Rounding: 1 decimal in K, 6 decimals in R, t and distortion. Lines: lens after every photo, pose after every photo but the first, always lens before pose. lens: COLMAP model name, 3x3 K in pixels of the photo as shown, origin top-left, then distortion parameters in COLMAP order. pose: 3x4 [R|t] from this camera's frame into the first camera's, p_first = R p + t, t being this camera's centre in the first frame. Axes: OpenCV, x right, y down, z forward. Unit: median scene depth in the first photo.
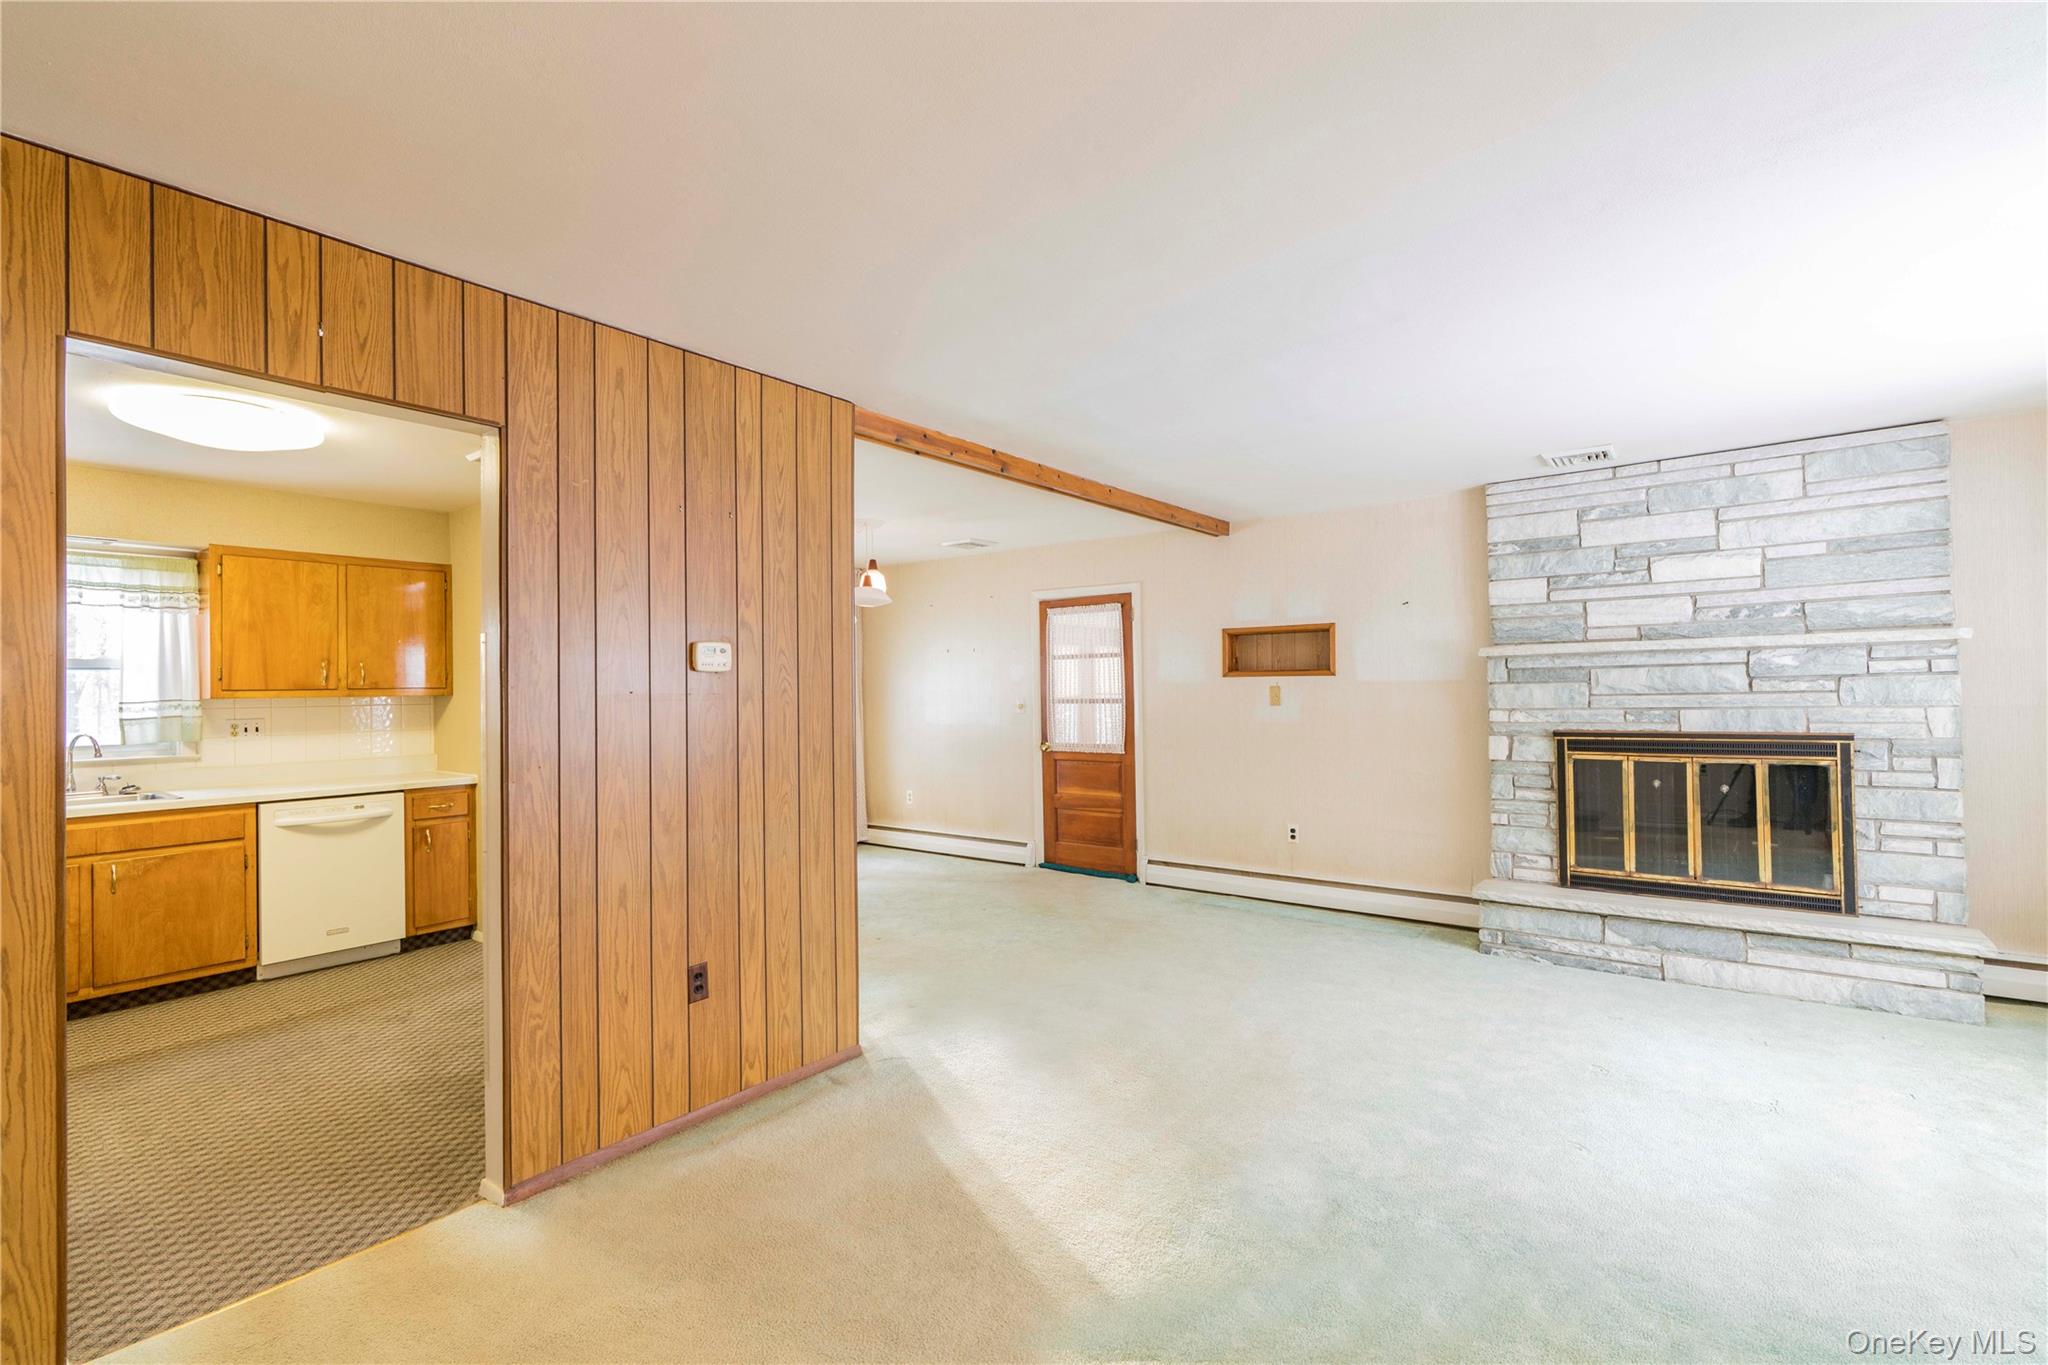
lens RADIAL K [[921.2, 0, 1064.5], [0, 921.2, 677.1], [0, 0, 1]] dist [-0.005419, 0.002723]
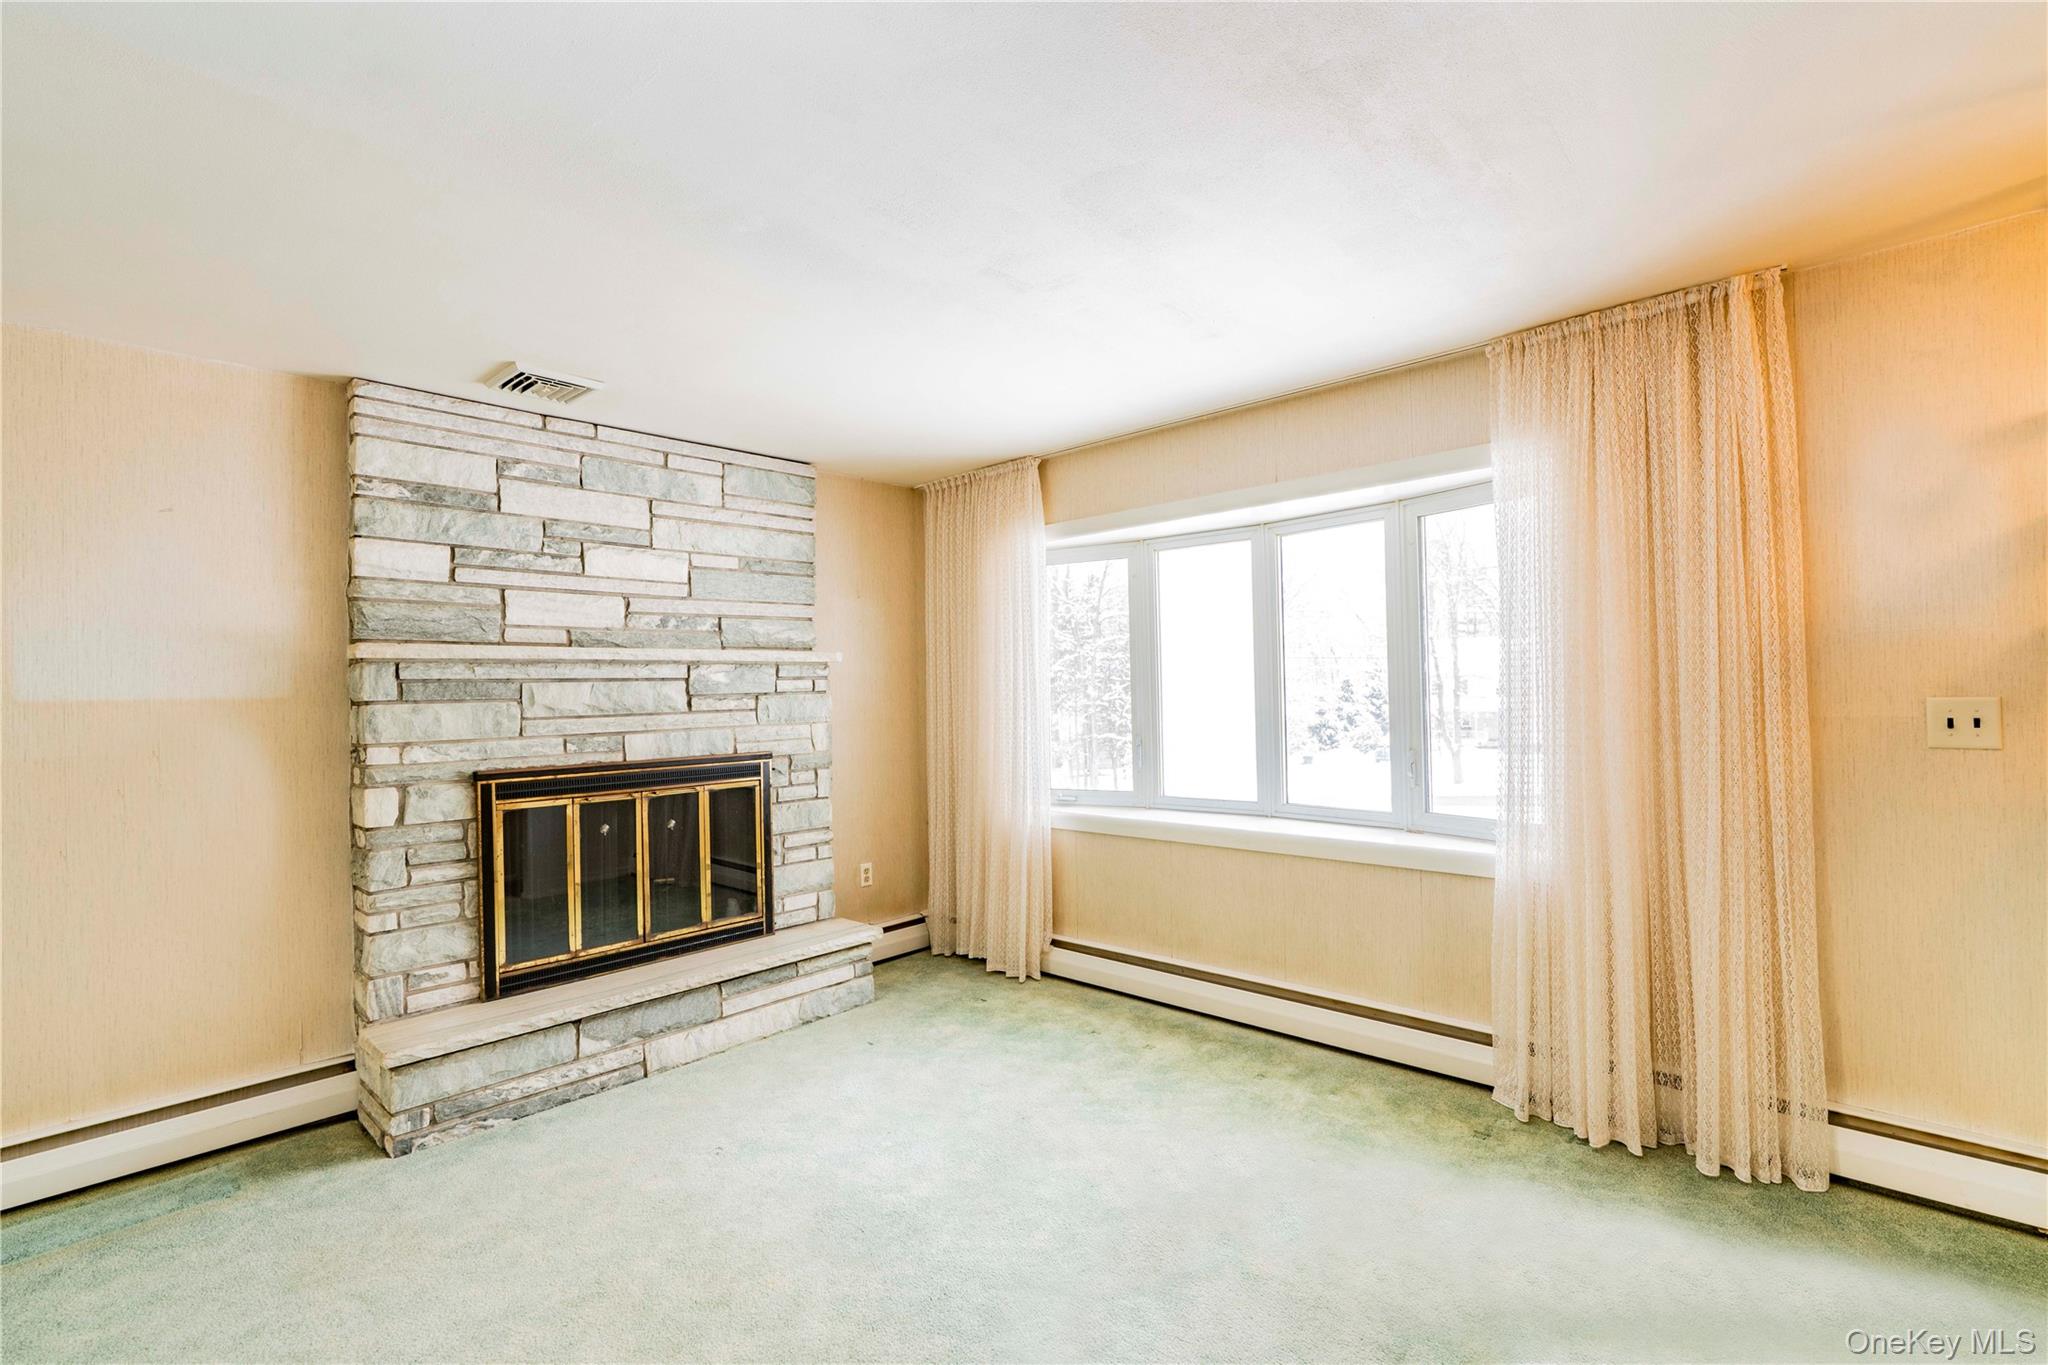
lens RADIAL K [[921.2, 0, 1016.7], [0, 921.2, 672.6], [0, 0, 1]] dist [-0.005419, 0.002723]
pose [[0.120003, 0.030995, 0.992290, -0.096409], [-0.001932, 0.999518, -0.030987, 0.004929], [-0.992772, 0.001802, 0.120005, 0.527960]]
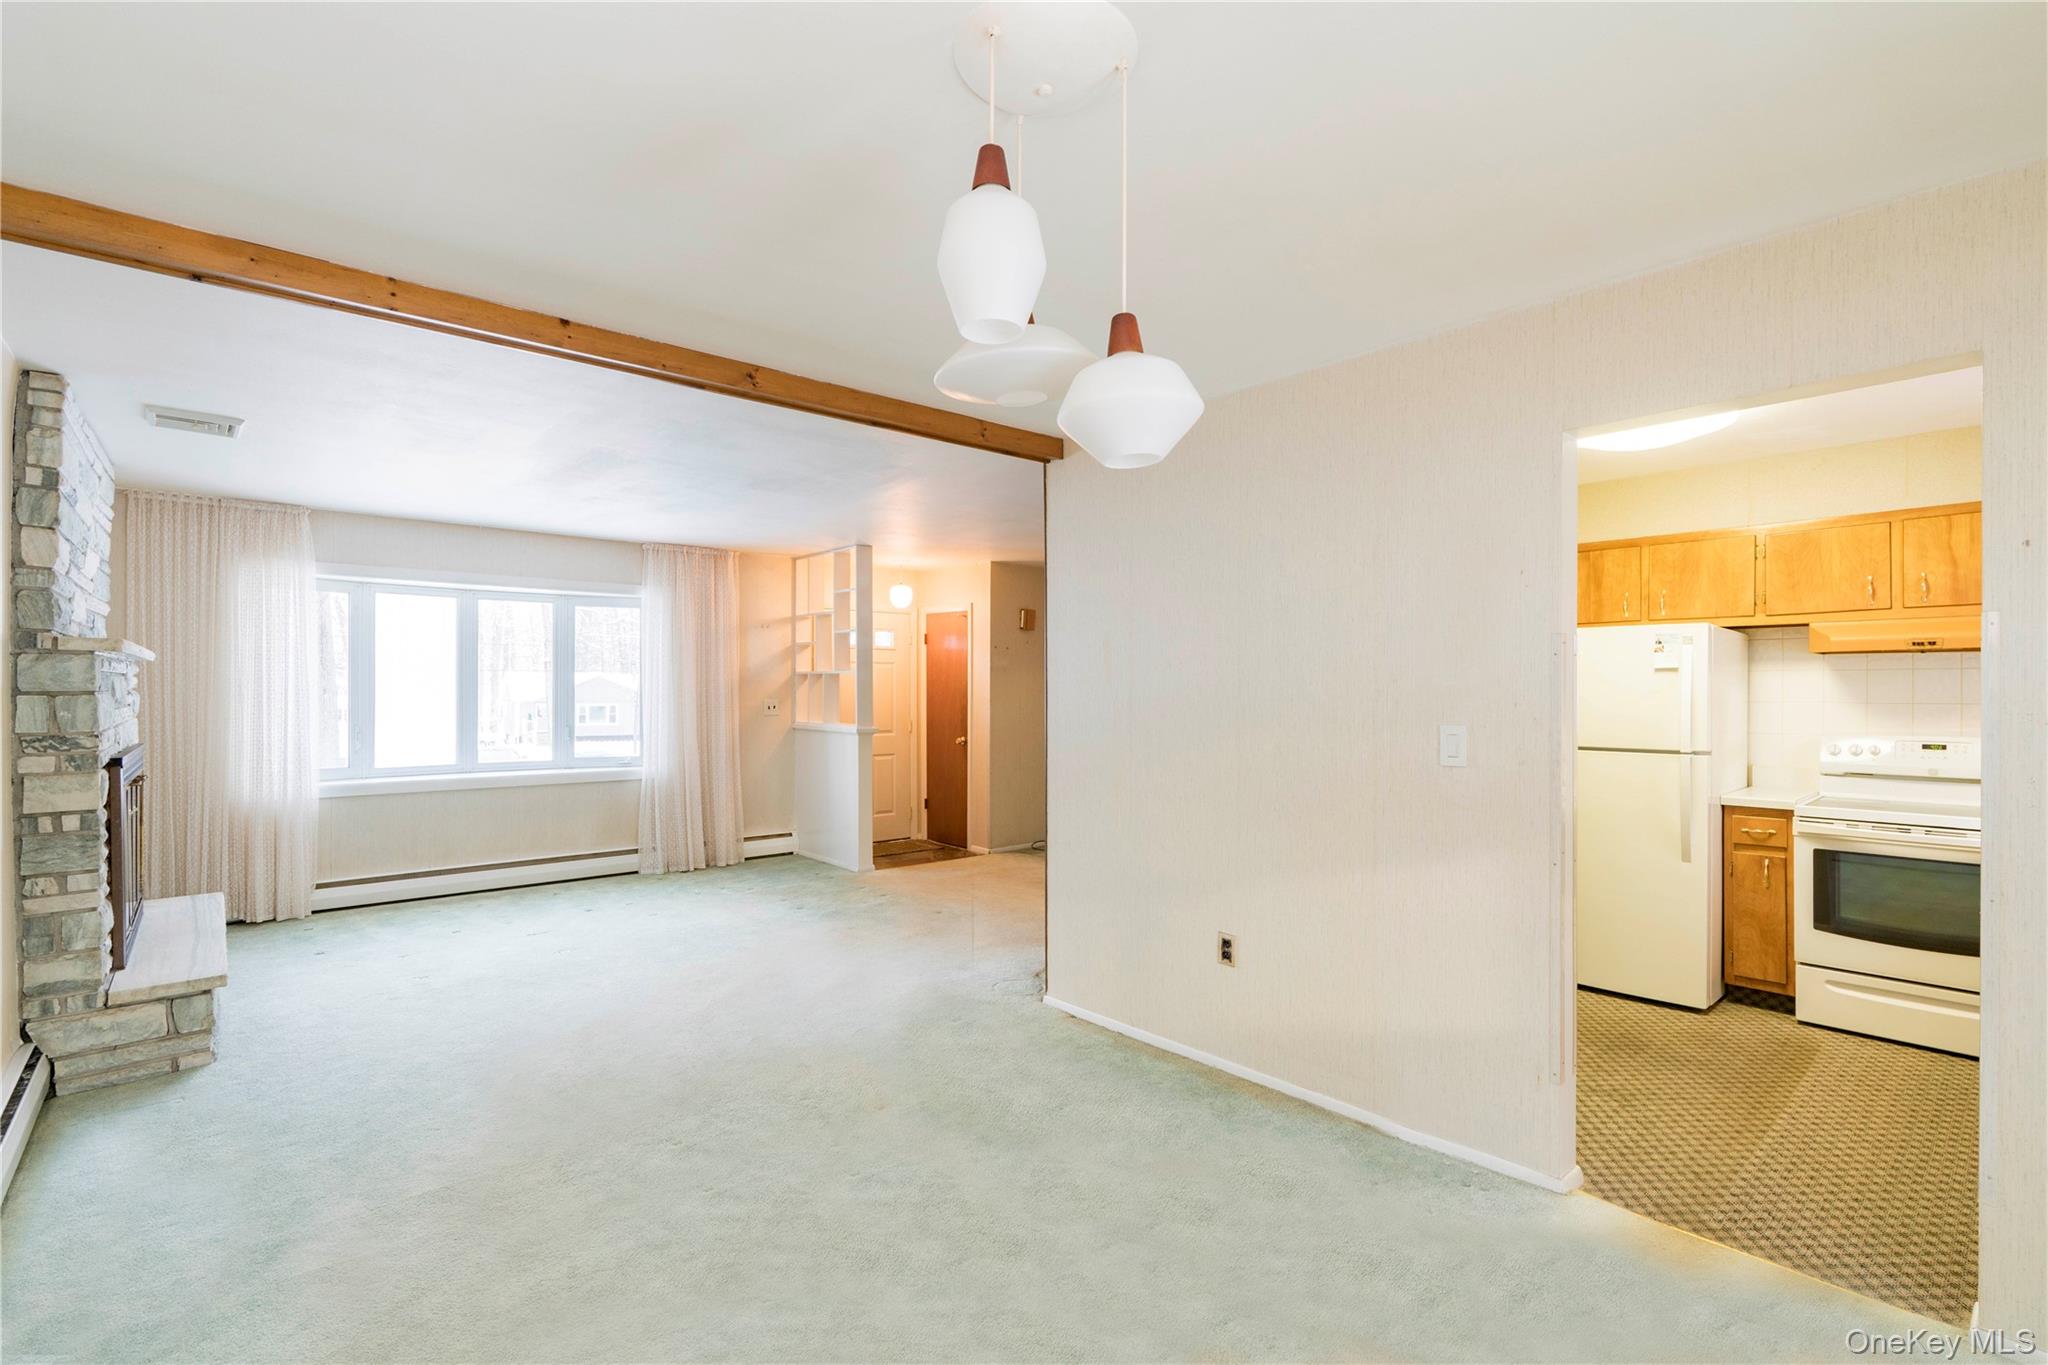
lens RADIAL K [[921.2, 0, 1024.1], [0, 921.2, 687.9], [0, 0, 1]] dist [-0.005419, 0.002723]
pose [[-0.973724, 0.011621, 0.227434, -0.487536], [0.005966, 0.999656, -0.025536, 0.043058], [-0.227653, -0.023509, -0.973459, 2.254424]]
